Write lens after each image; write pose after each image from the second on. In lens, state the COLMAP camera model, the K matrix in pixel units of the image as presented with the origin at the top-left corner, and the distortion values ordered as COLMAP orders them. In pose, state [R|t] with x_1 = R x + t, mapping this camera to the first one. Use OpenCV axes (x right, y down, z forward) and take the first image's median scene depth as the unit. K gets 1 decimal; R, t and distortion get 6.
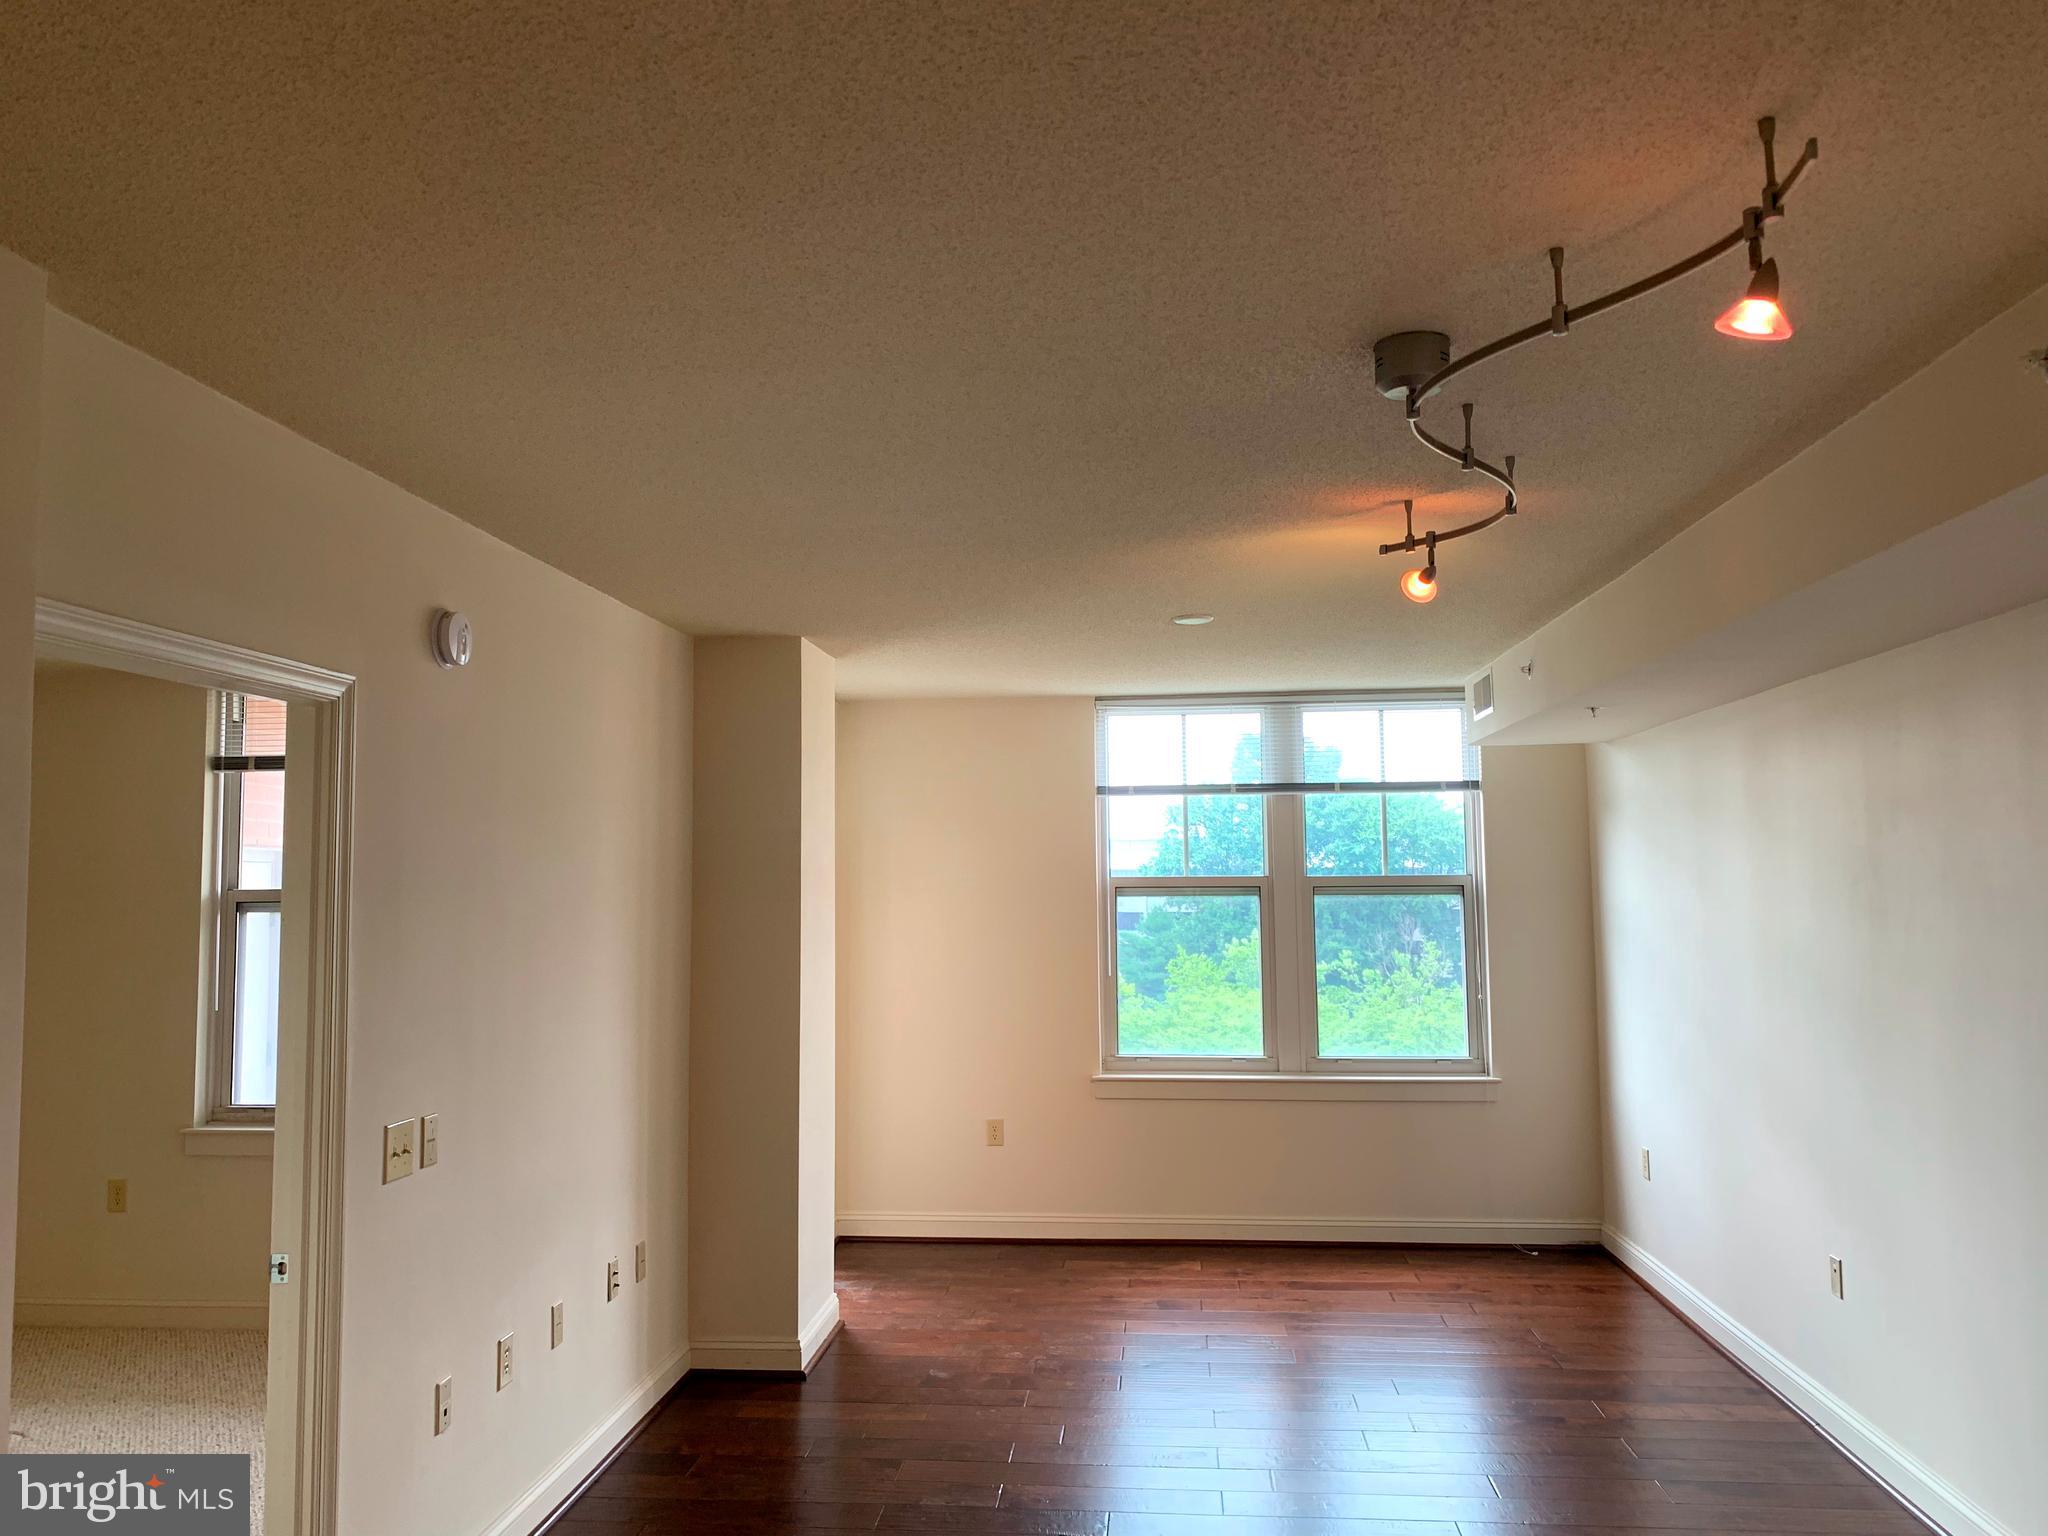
lens RADIAL K [[1572.4, 0, 985.1], [0, 1572.4, 767.0], [0, 0, 1]] dist [0.041475, -0.061467]
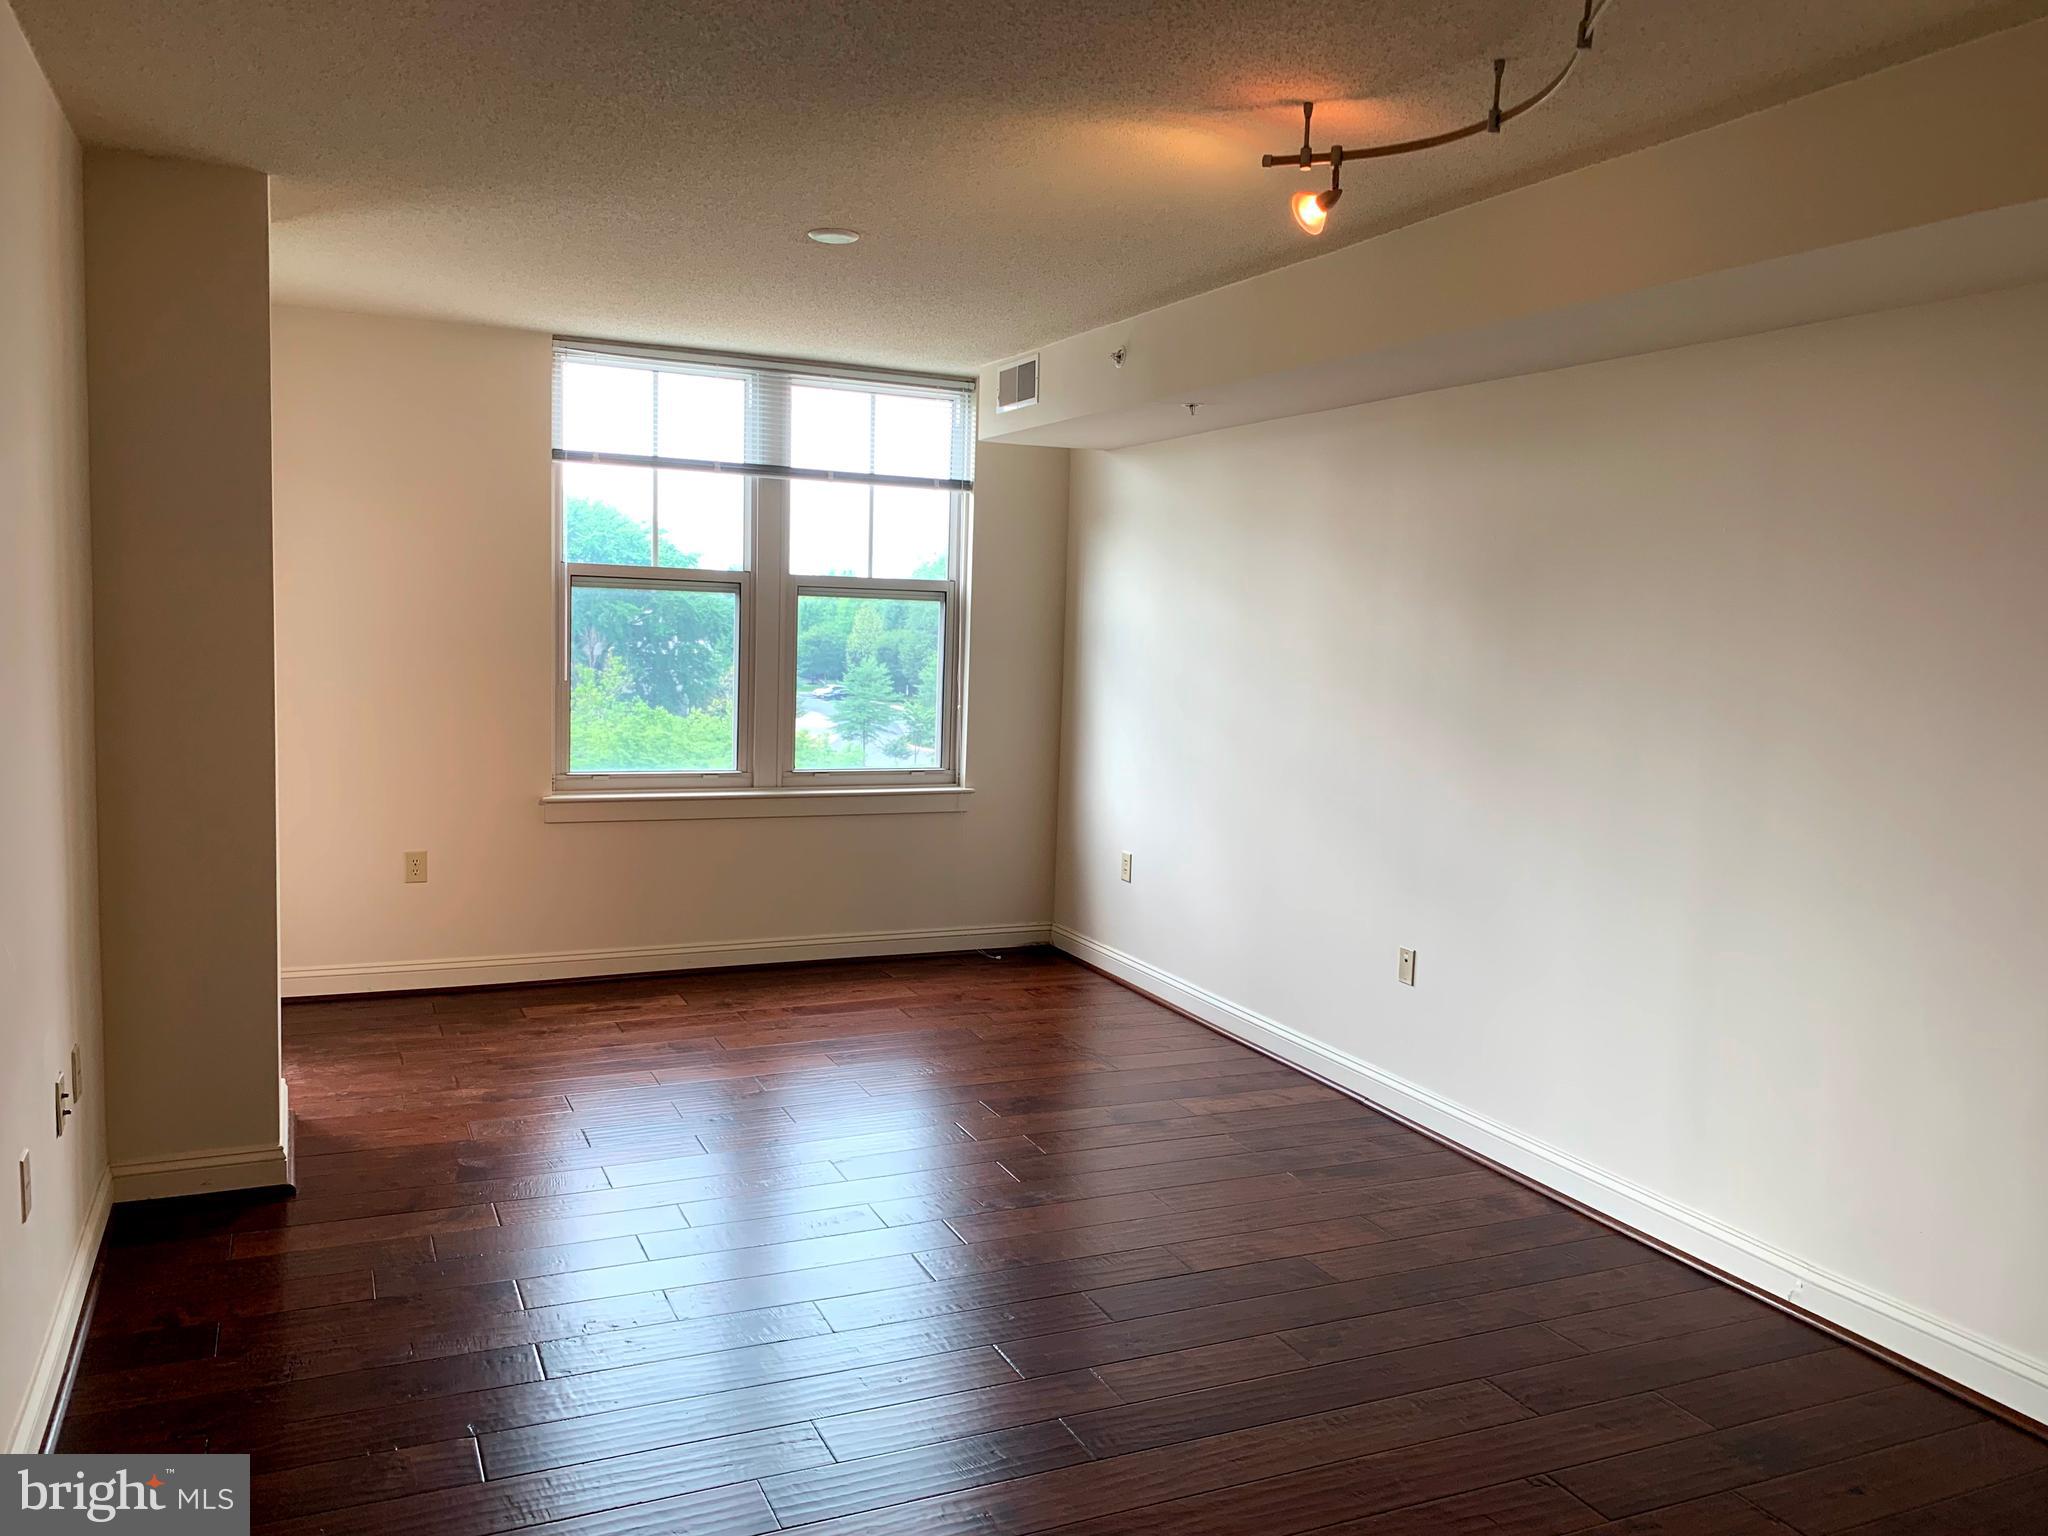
lens RADIAL K [[1572.4, 0, 1025.0], [0, 1572.4, 789.3], [0, 0, 1]] dist [0.041475, -0.061467]
pose [[0.859732, -0.017999, 0.510429, -0.142874], [-0.080904, 0.981962, 0.170897, 0.026717], [-0.504298, -0.188221, 0.842767, 0.156853]]
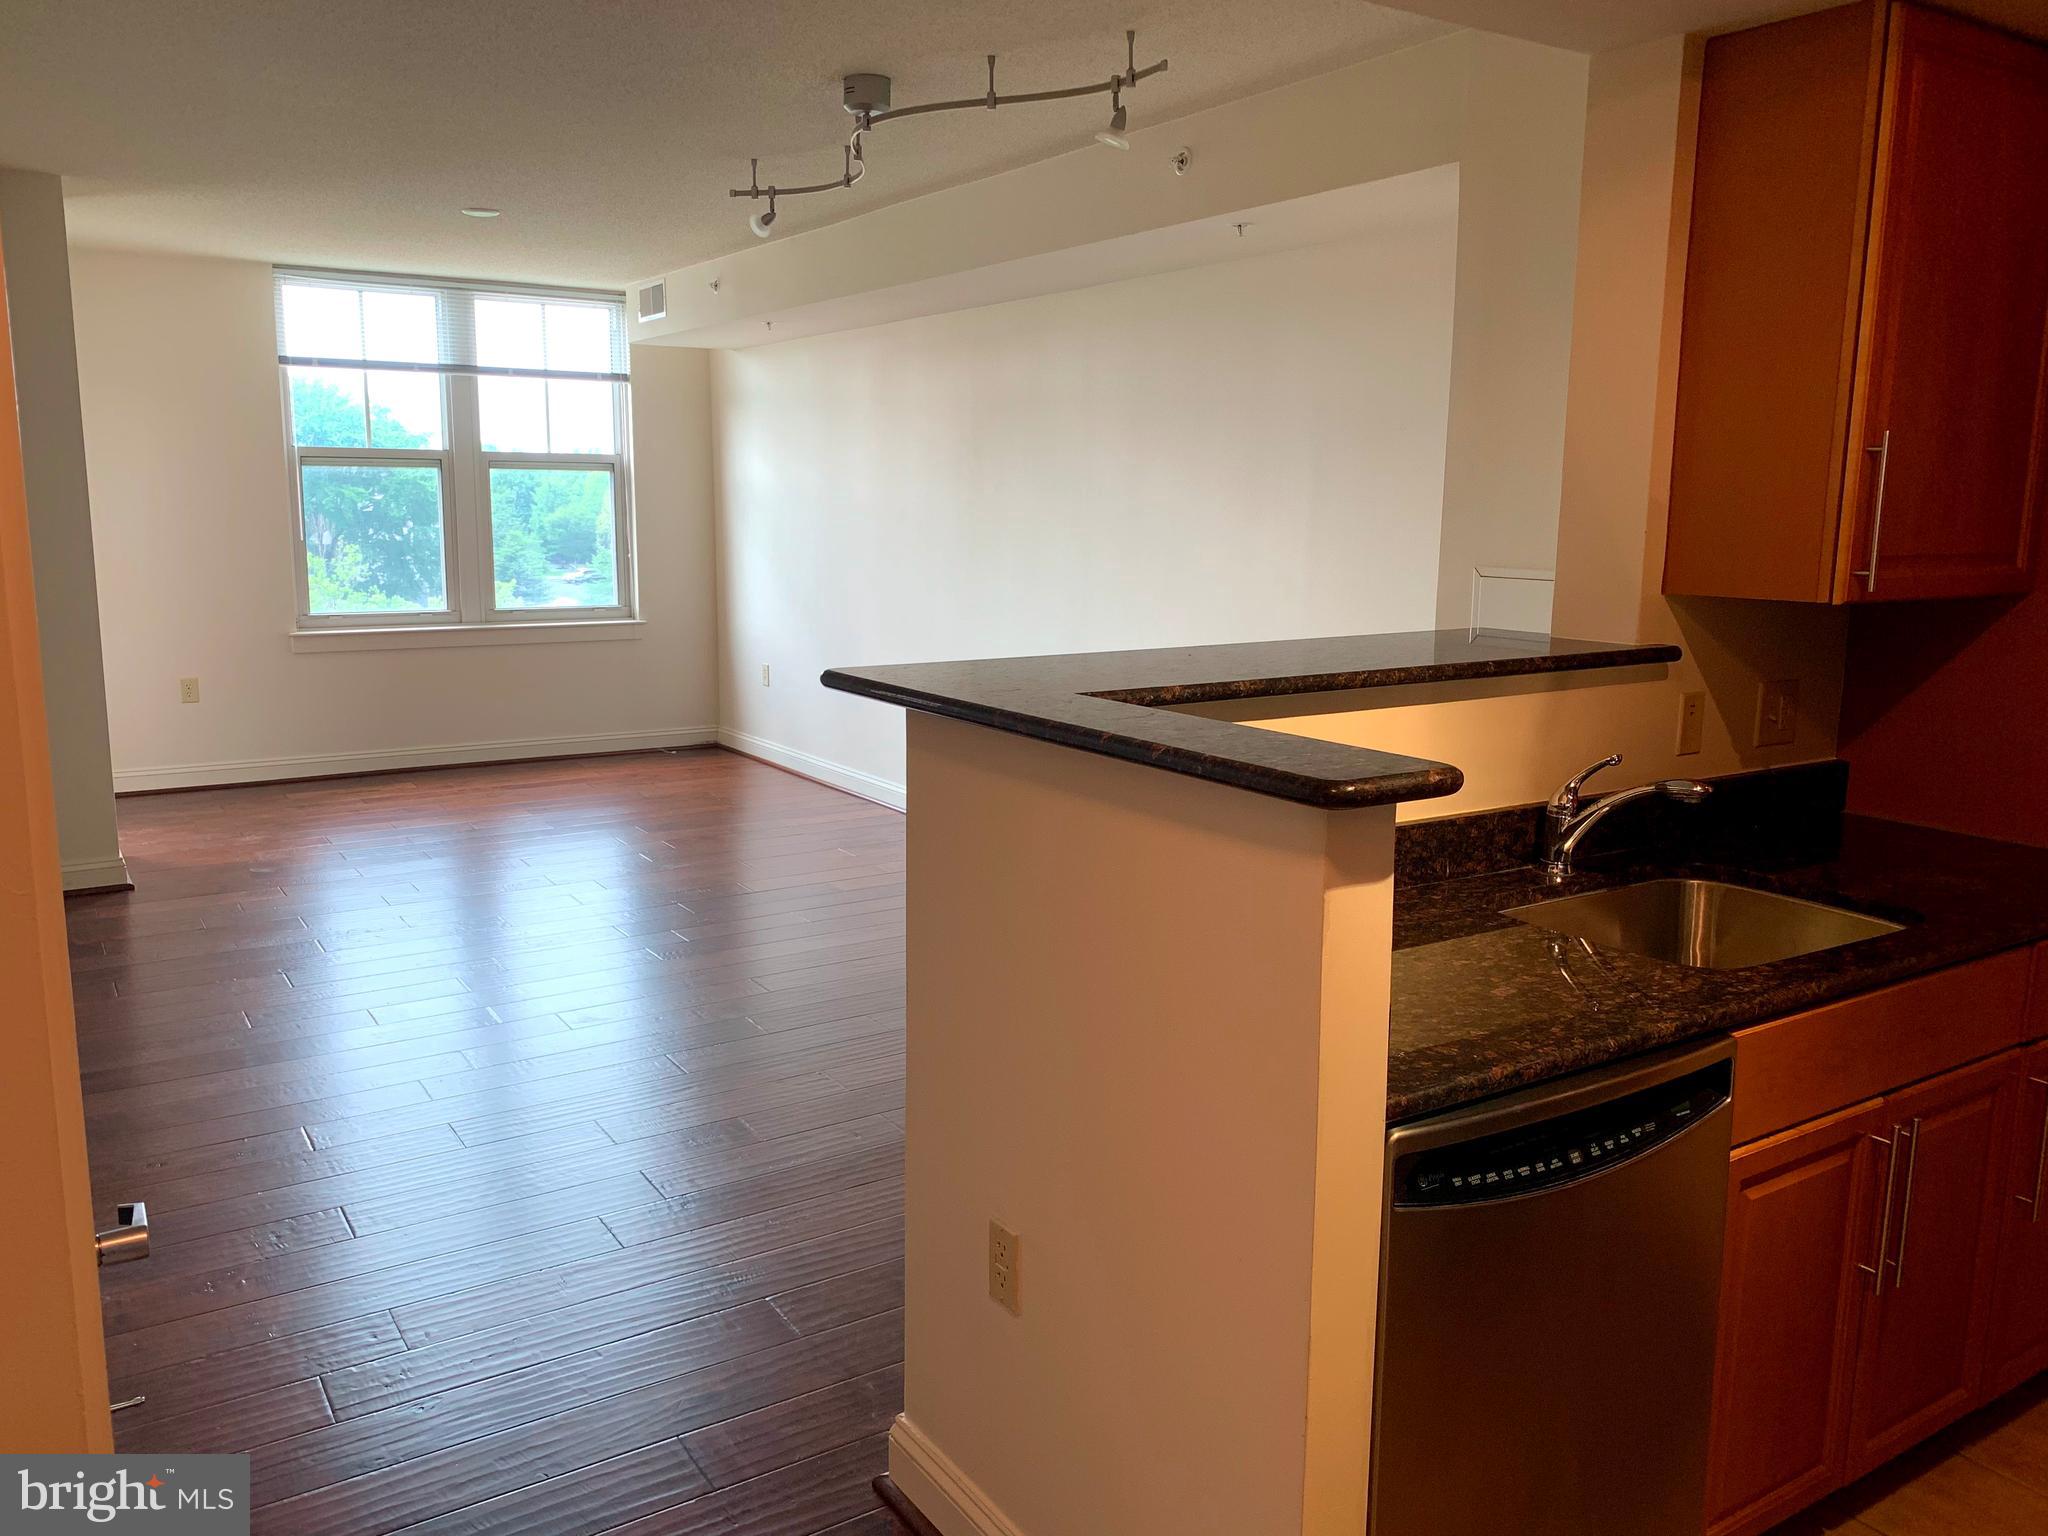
lens RADIAL K [[1572.4, 0, 1012.2], [0, 1572.4, 768.6], [0, 0, 1]] dist [0.041475, -0.061467]
pose [[0.779408, -0.090691, 0.619919, -0.227239], [-0.065783, 0.972152, 0.224929, 0.010929], [-0.623054, -0.216092, 0.751737, -0.141550]]
